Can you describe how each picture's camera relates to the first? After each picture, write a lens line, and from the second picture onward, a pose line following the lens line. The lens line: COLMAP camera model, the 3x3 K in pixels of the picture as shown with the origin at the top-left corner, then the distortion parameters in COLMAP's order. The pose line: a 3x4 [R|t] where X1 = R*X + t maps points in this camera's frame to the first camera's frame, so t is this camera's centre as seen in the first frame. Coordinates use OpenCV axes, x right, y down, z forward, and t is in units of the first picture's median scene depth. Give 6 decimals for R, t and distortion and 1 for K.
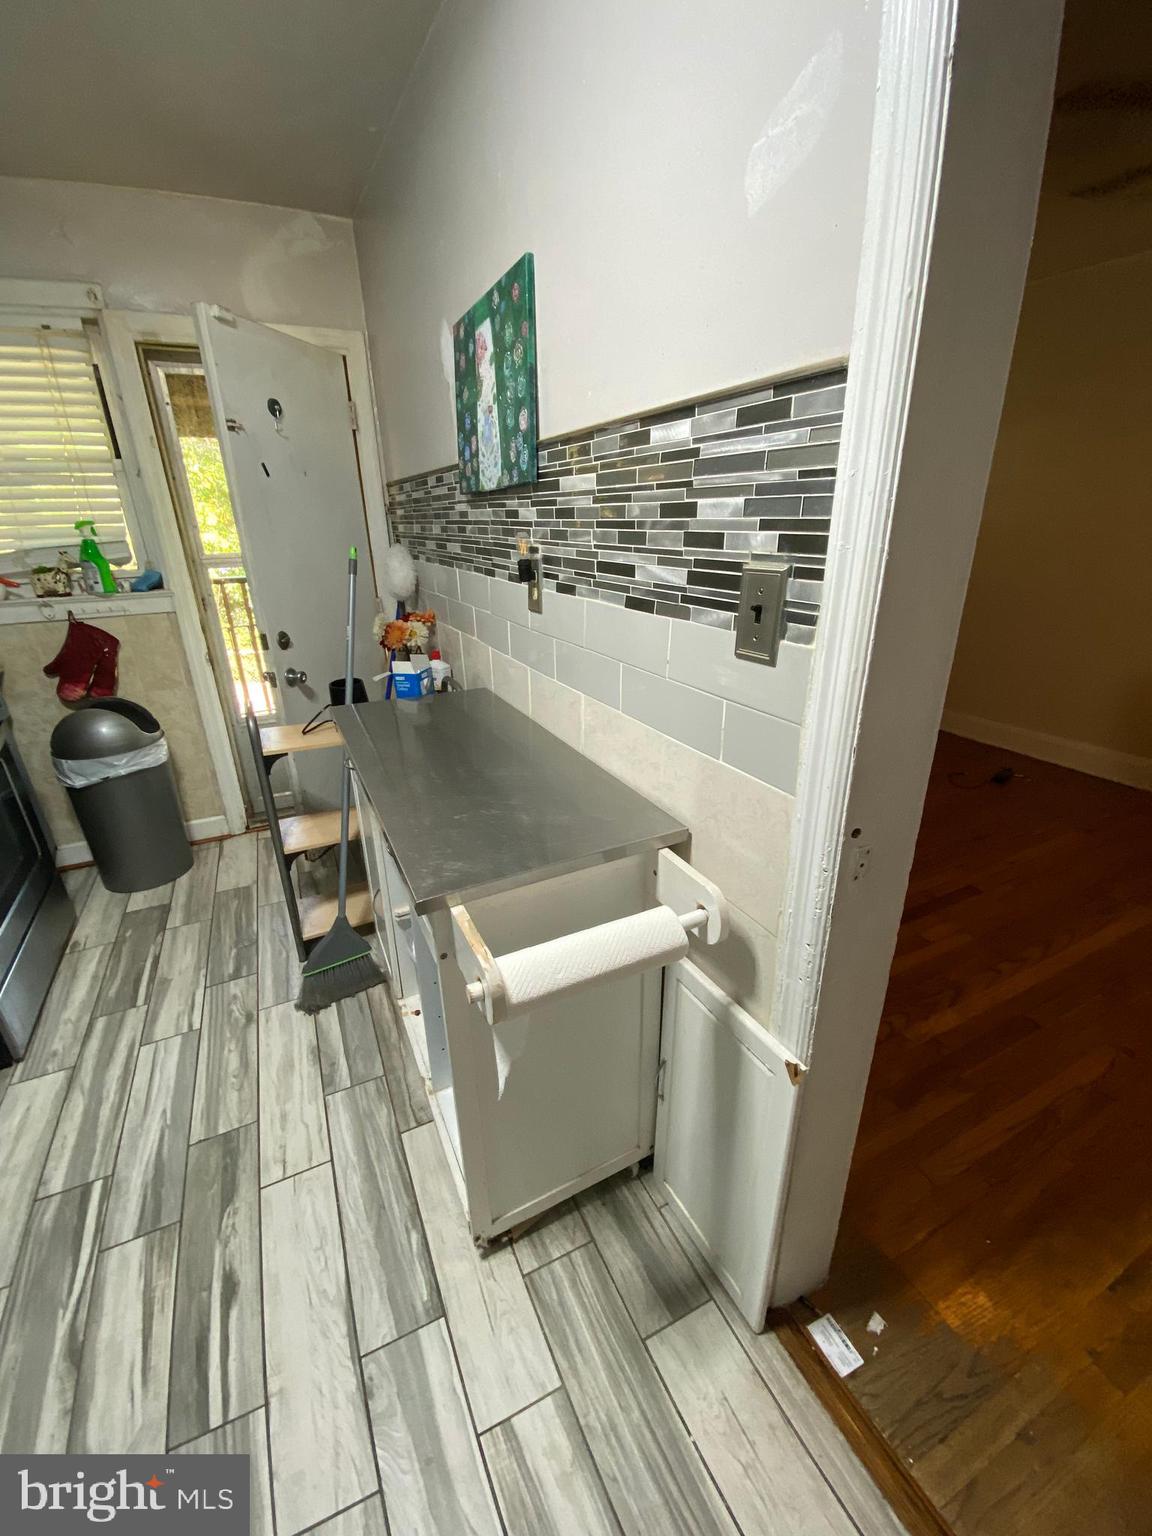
lens RADIAL K [[622.9, 0, 579.5], [0, 622.9, 771.9], [0, 0, 1]] dist [-0.010436, -0.001080]
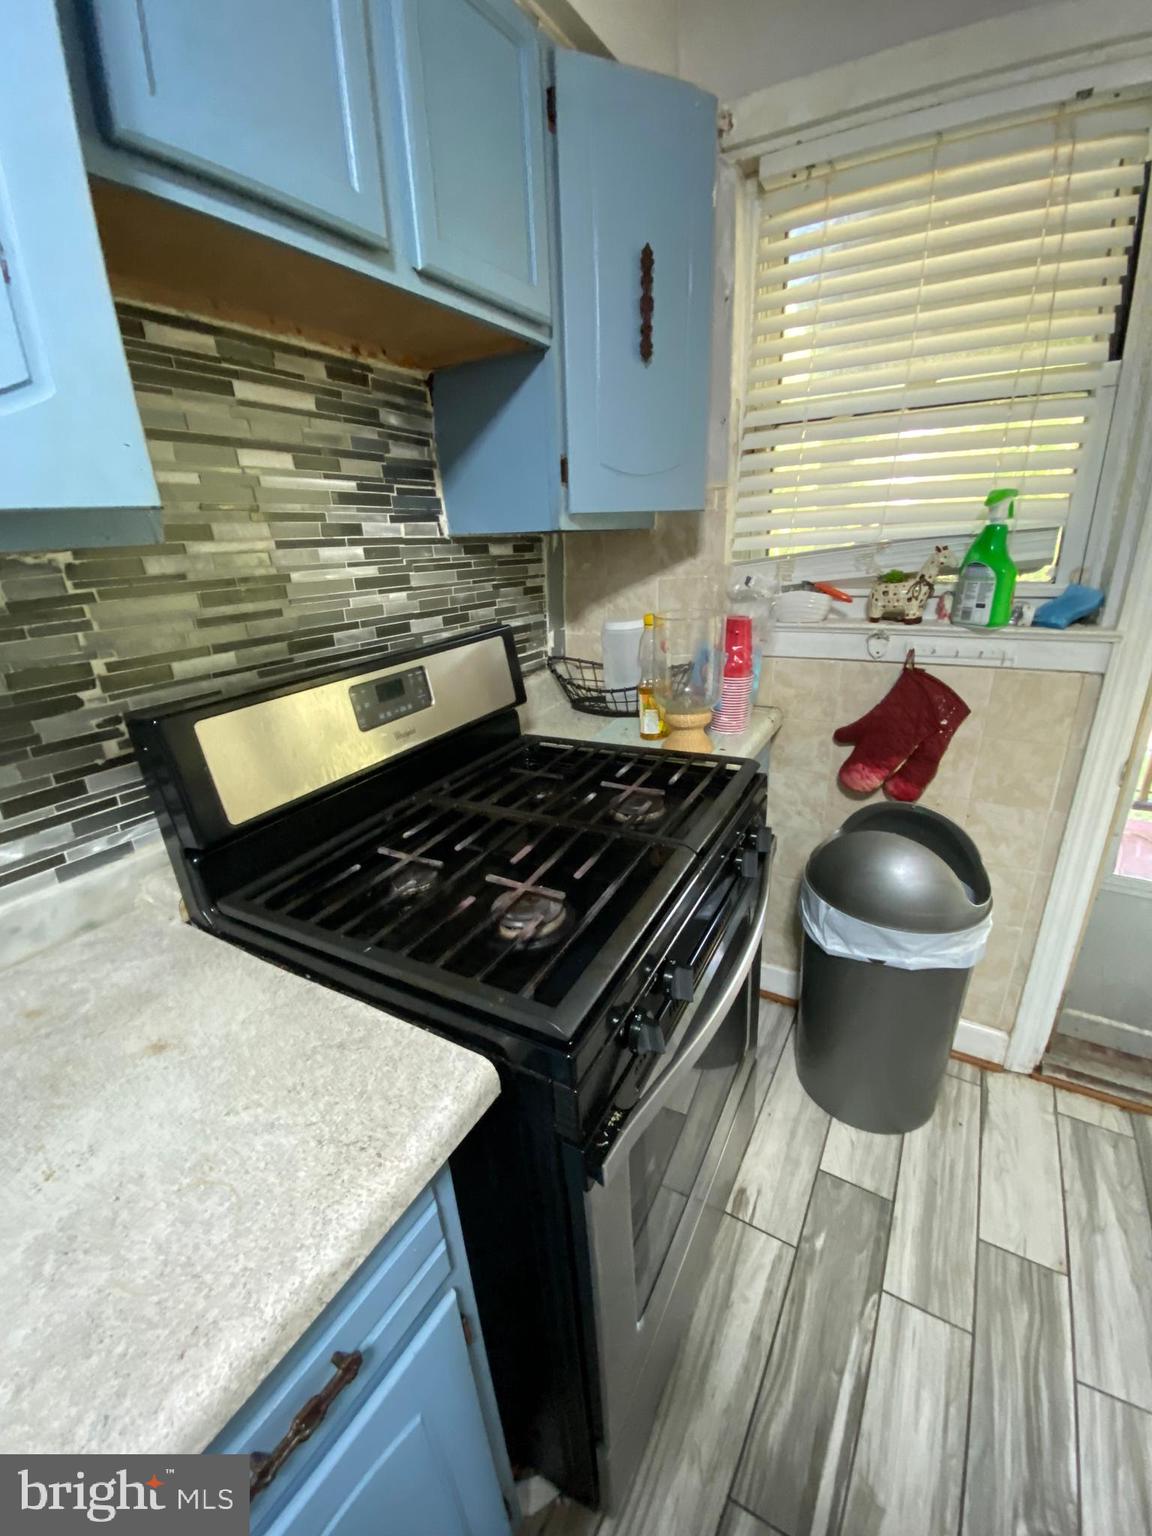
lens RADIAL K [[622.9, 0, 580.4], [0, 622.9, 762.8], [0, 0, 1]] dist [-0.010436, -0.001080]
pose [[0.548408, 0.284847, -0.786201, -0.506901], [-0.276495, 0.949079, 0.150993, -0.161263], [0.789177, 0.134575, 0.599241, 0.420462]]
